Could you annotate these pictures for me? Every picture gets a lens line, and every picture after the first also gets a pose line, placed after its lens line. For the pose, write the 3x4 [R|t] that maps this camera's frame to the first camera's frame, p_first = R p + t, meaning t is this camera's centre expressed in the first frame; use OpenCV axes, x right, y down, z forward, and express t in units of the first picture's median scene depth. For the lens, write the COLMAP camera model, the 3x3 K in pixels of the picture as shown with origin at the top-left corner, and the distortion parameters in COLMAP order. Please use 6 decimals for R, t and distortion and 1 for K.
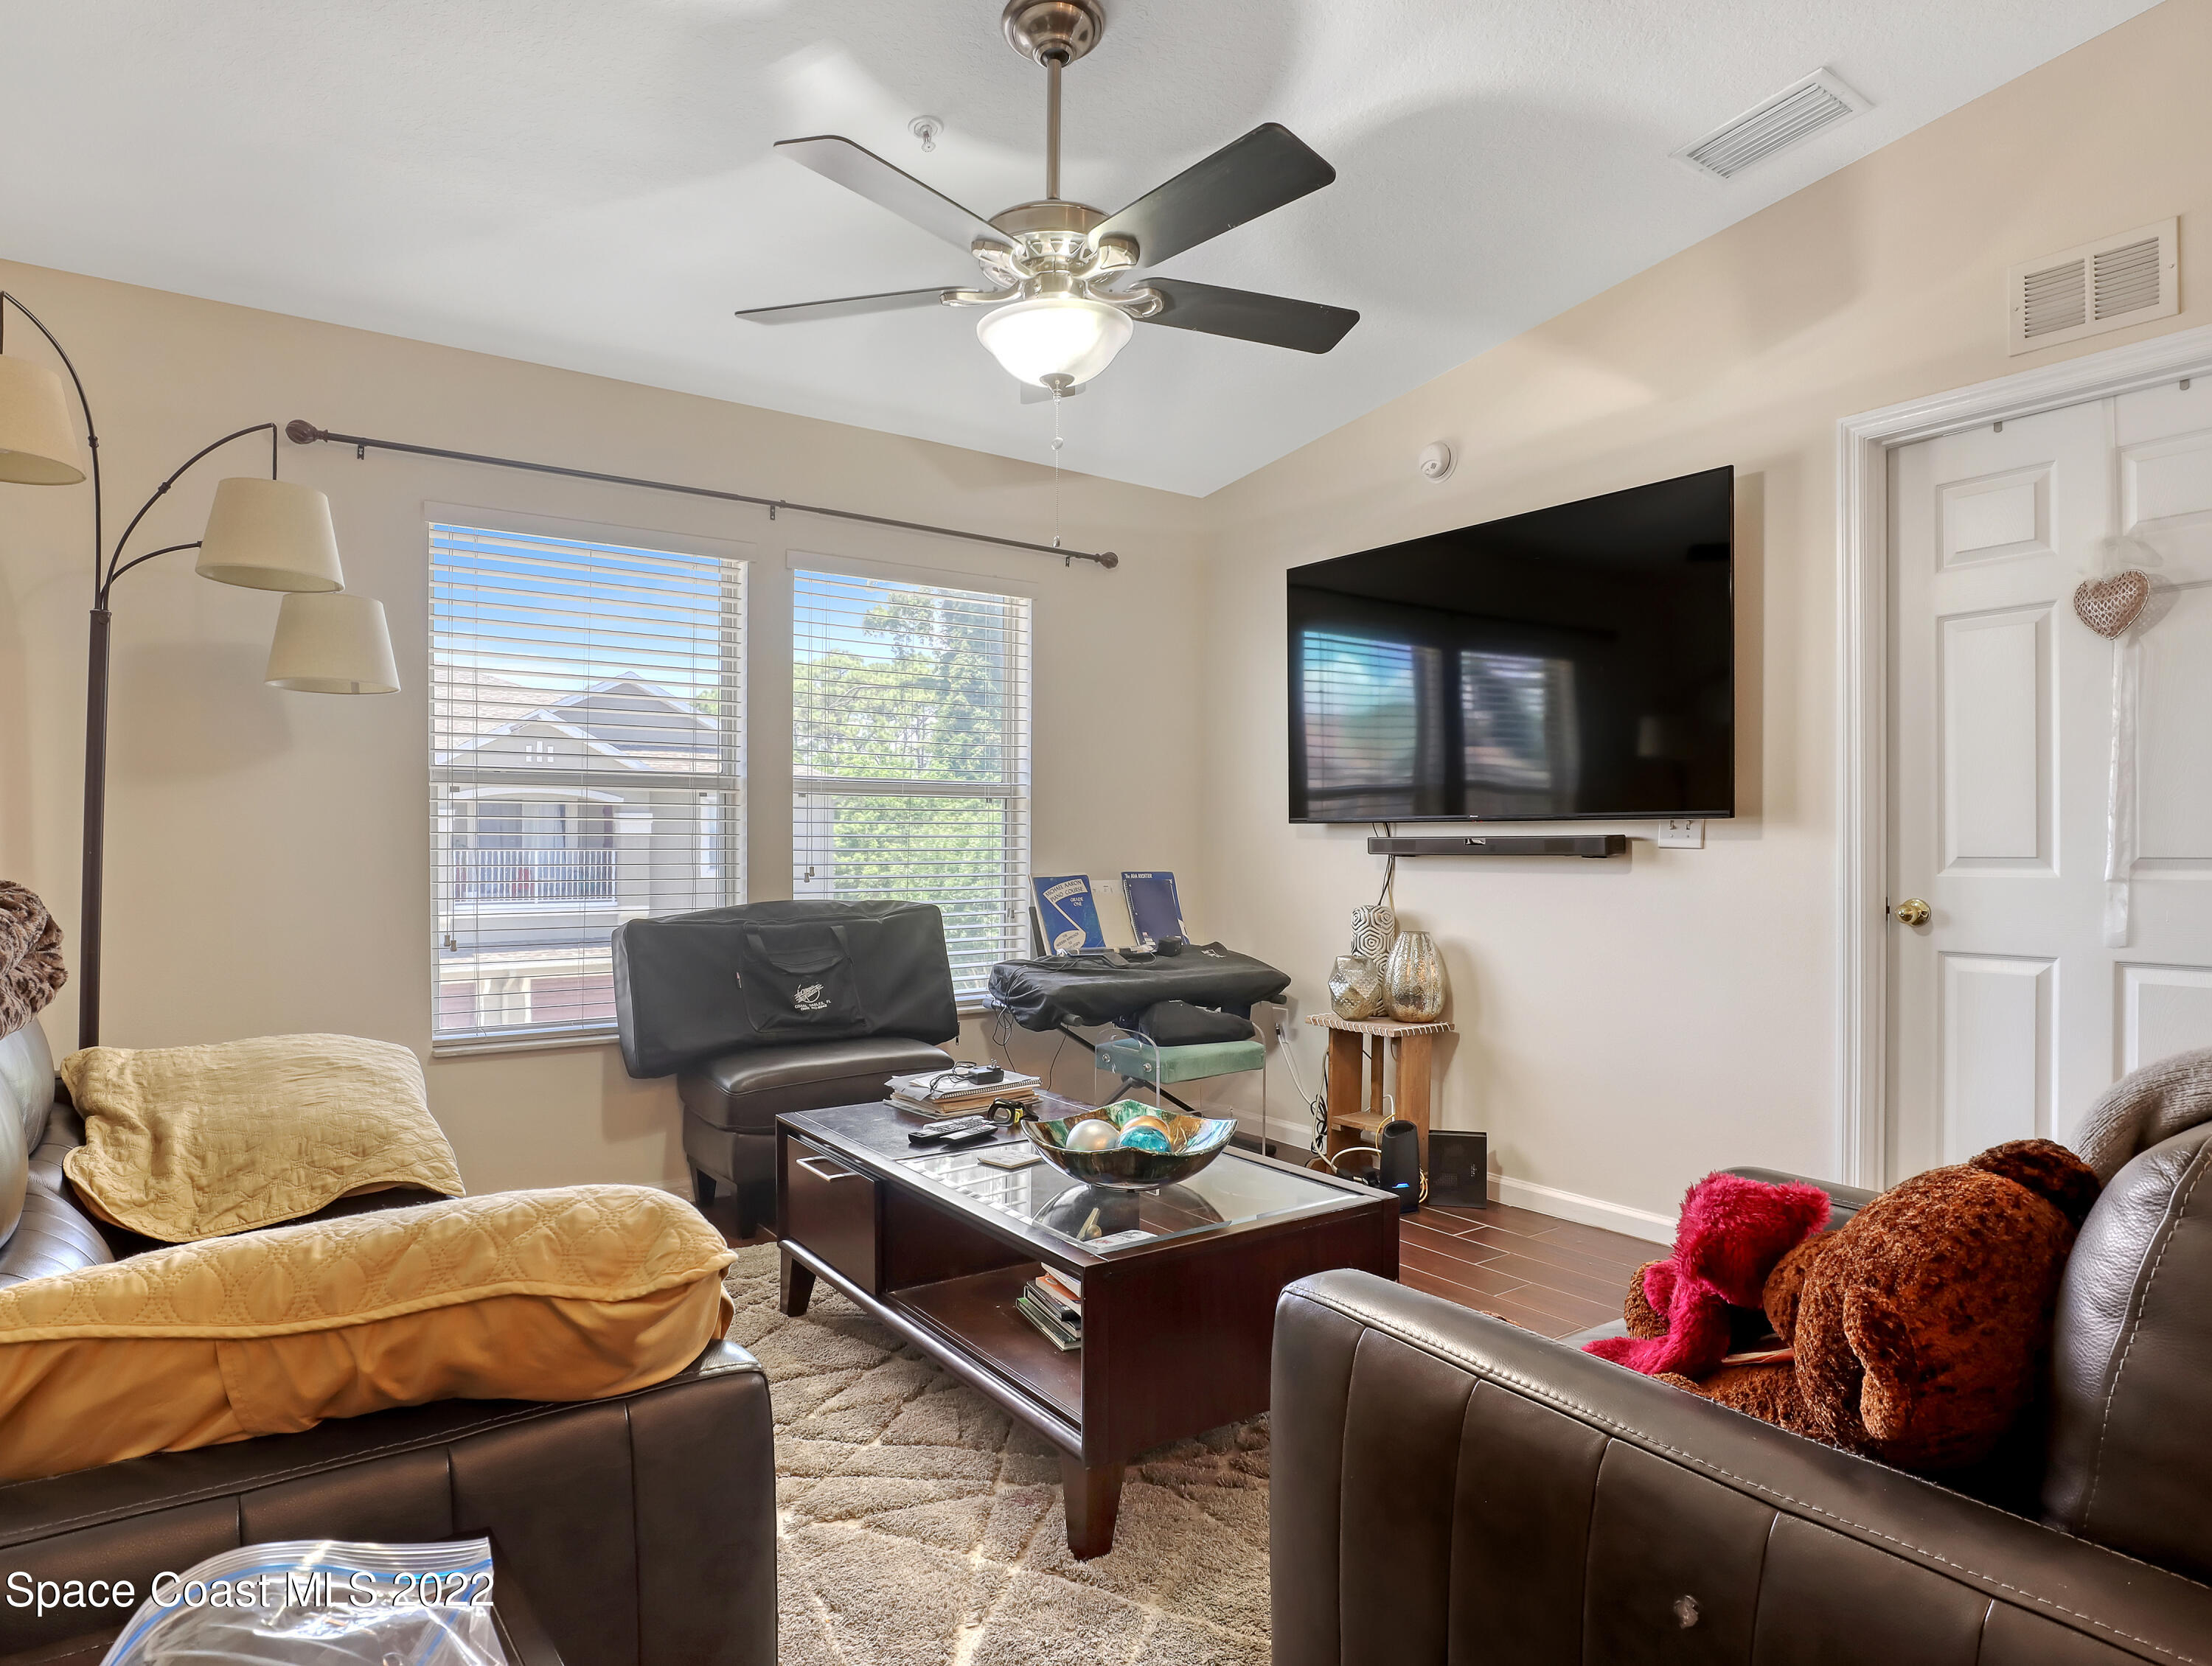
lens RADIAL K [[1270.9, 0, 1105.3], [0, 1270.9, 842.1], [0, 0, 1]] dist [-0.003080, -0.000648]
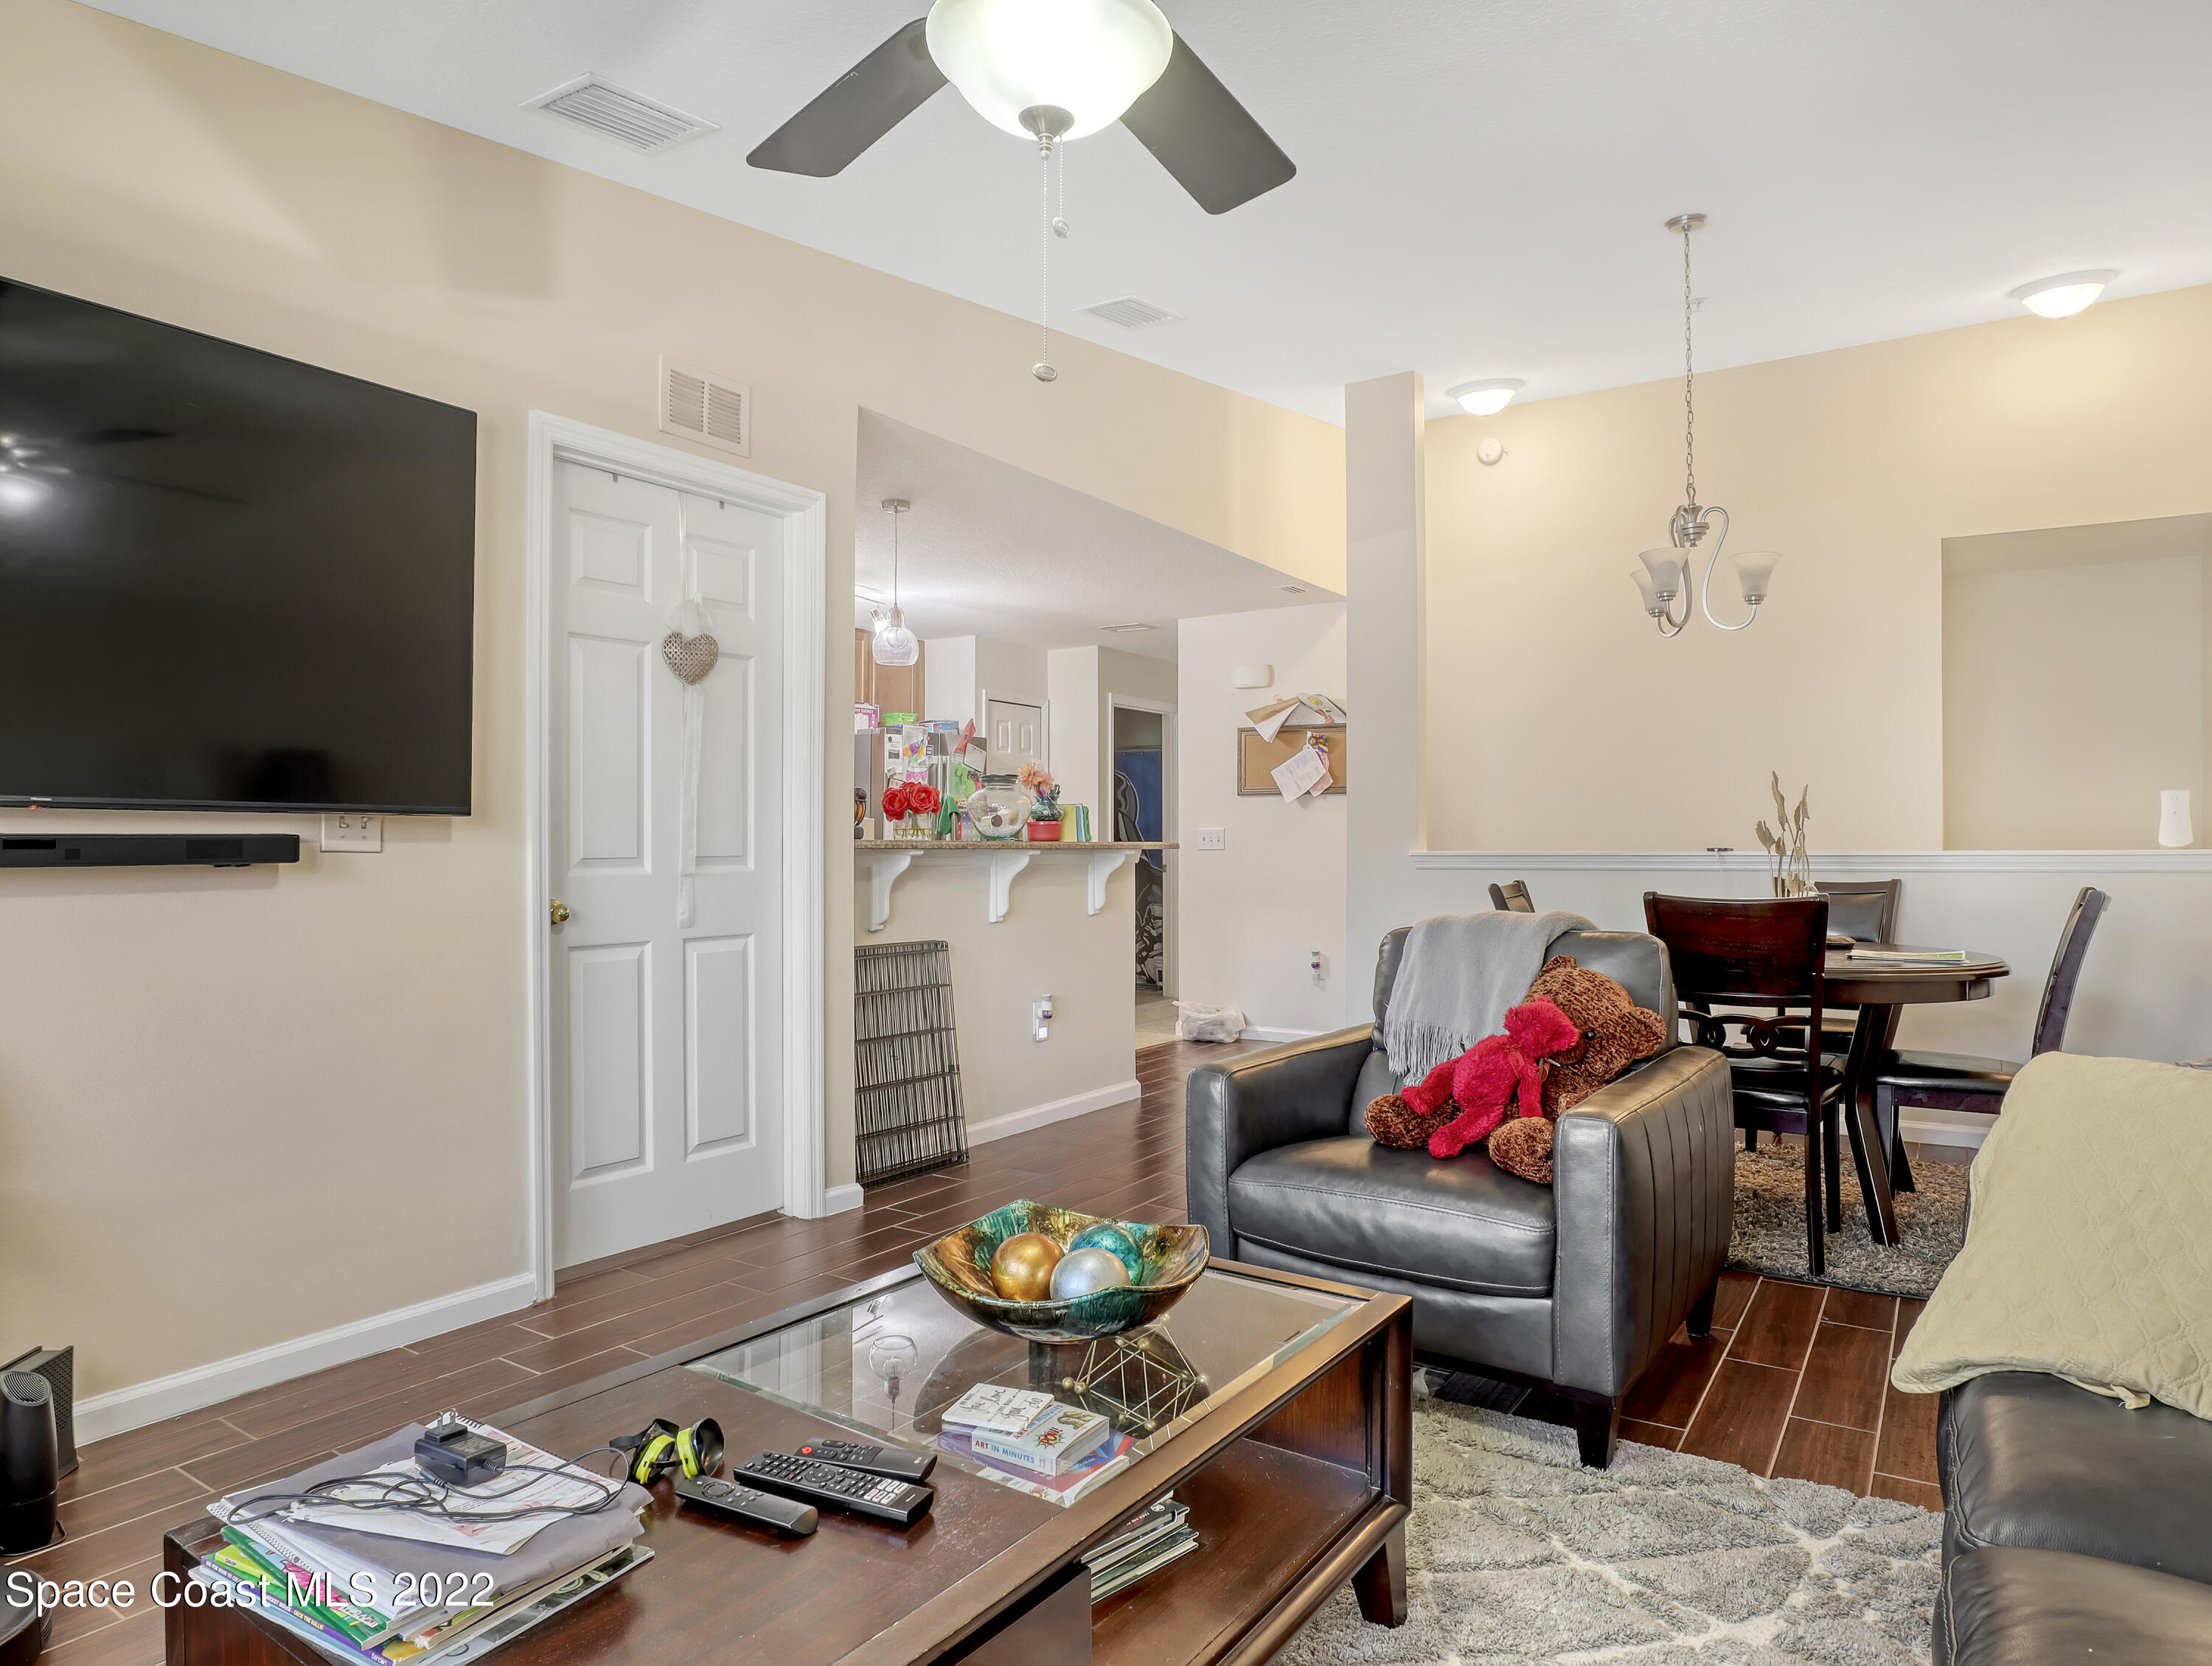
lens RADIAL K [[1373.4, 0, 1102.1], [0, 1373.4, 838.1], [0, 0, 1]] dist [-0.039977, 0.002396]
pose [[-0.378301, 0.004832, 0.925670, -0.527440], [-0.005028, 0.999961, -0.007275, 0.000445], [-0.925669, -0.007407, -0.378262, 0.952915]]
